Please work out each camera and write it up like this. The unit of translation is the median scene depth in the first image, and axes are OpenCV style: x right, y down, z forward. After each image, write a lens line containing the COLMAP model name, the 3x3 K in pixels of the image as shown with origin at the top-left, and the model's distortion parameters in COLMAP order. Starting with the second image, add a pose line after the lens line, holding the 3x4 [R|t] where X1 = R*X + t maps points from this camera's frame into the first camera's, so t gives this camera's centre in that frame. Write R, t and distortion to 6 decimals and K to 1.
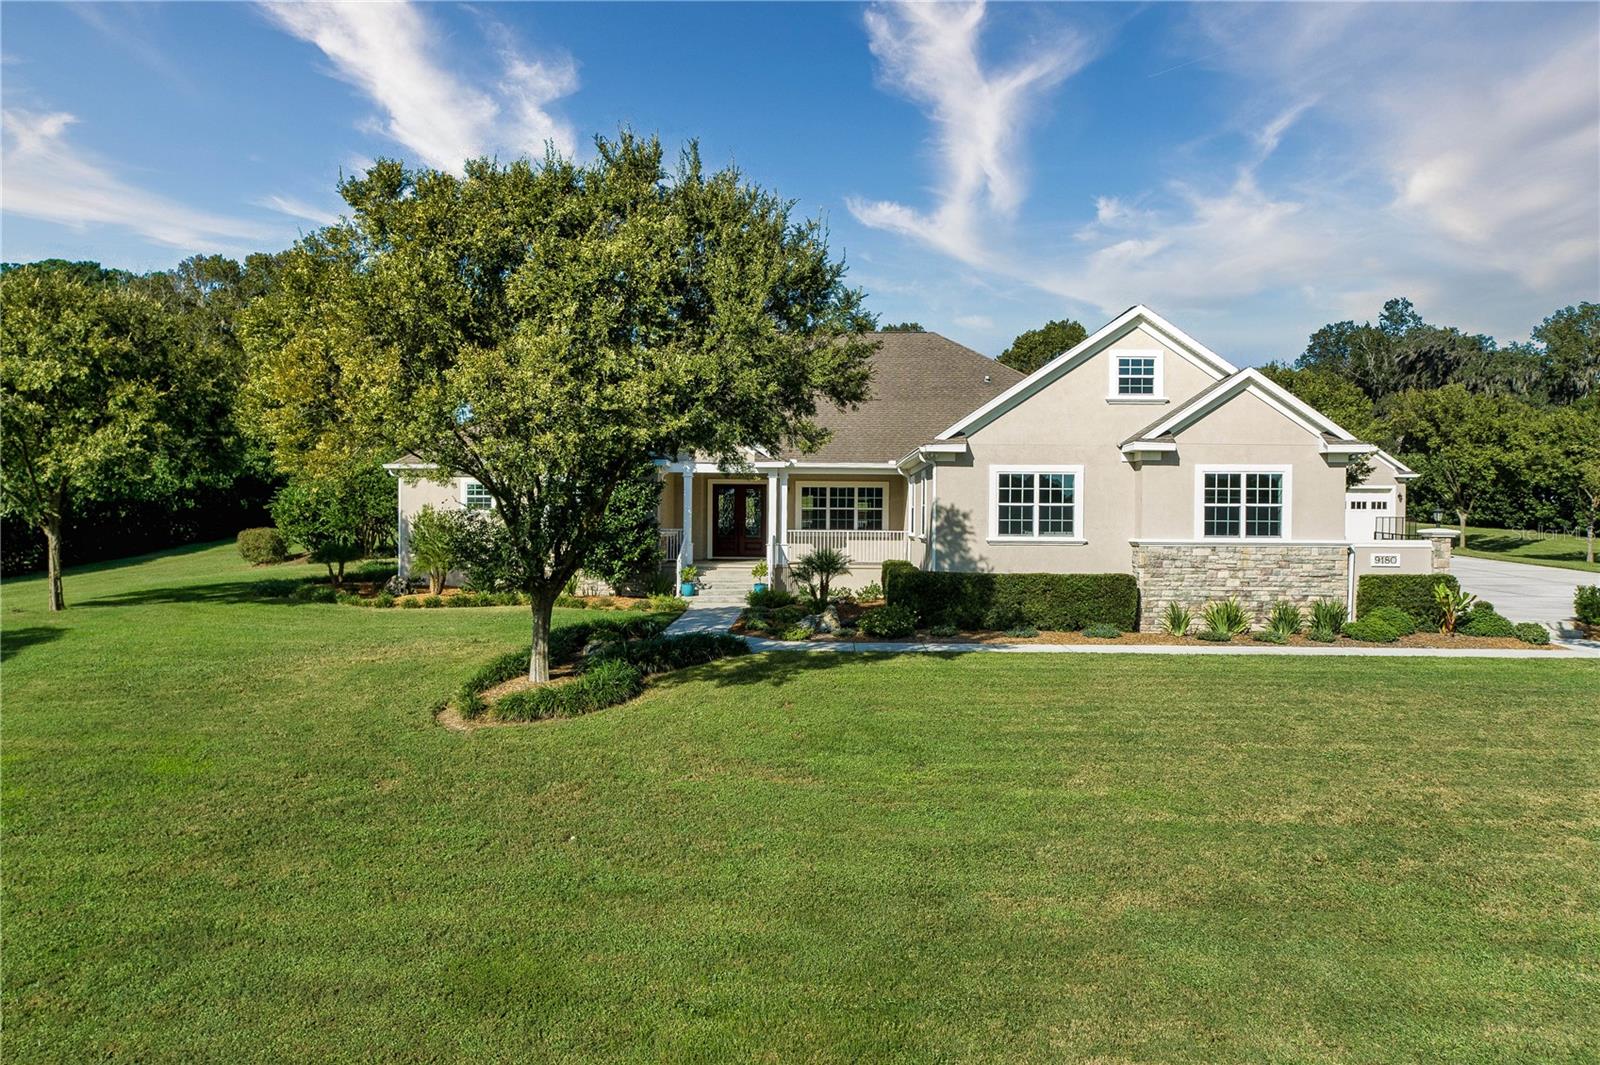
lens RADIAL K [[1110.2, 0, 808.5], [0, 1110.2, 453.7], [0, 0, 1]] dist [0.007012, 0.001940]
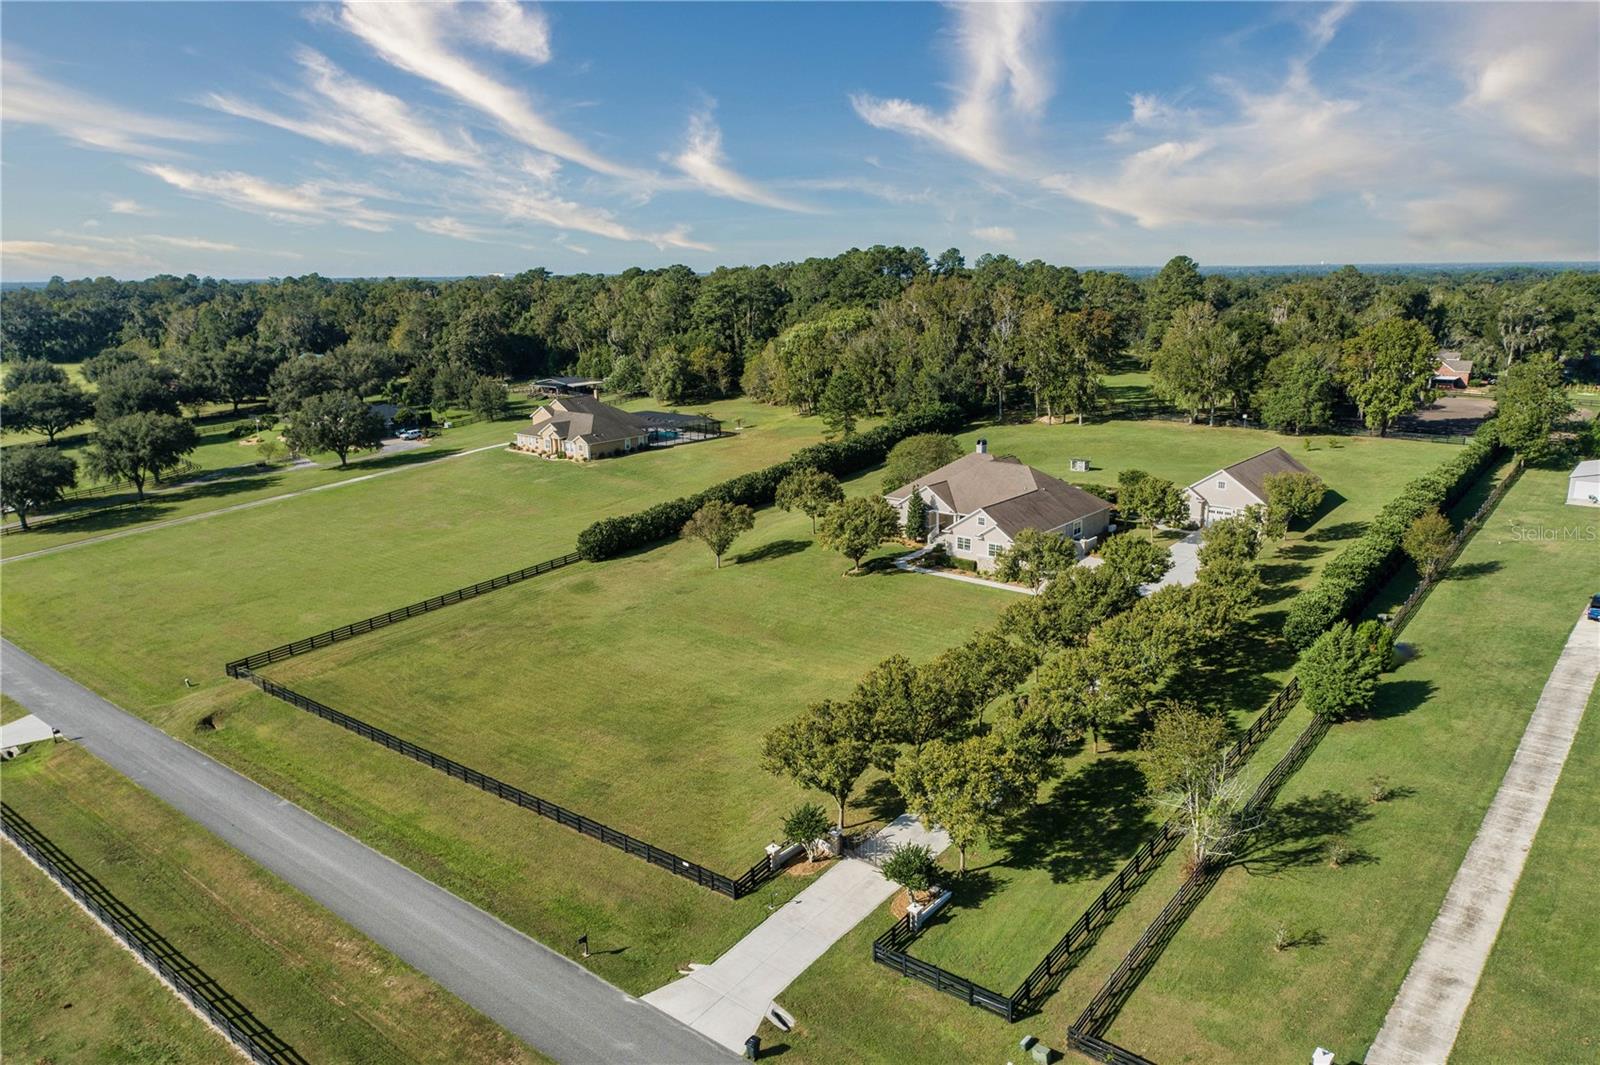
lens RADIAL K [[1077.5, 0, 817.1], [0, 1077.5, 497.4], [0, 0, 1]] dist [0.005651, 0.002528]
pose [[0.777446, 0.133469, -0.614624, 2.740206], [-0.007808, 0.979197, 0.202761, -1.177964], [0.628901, -0.152837, 0.762315, -3.199955]]
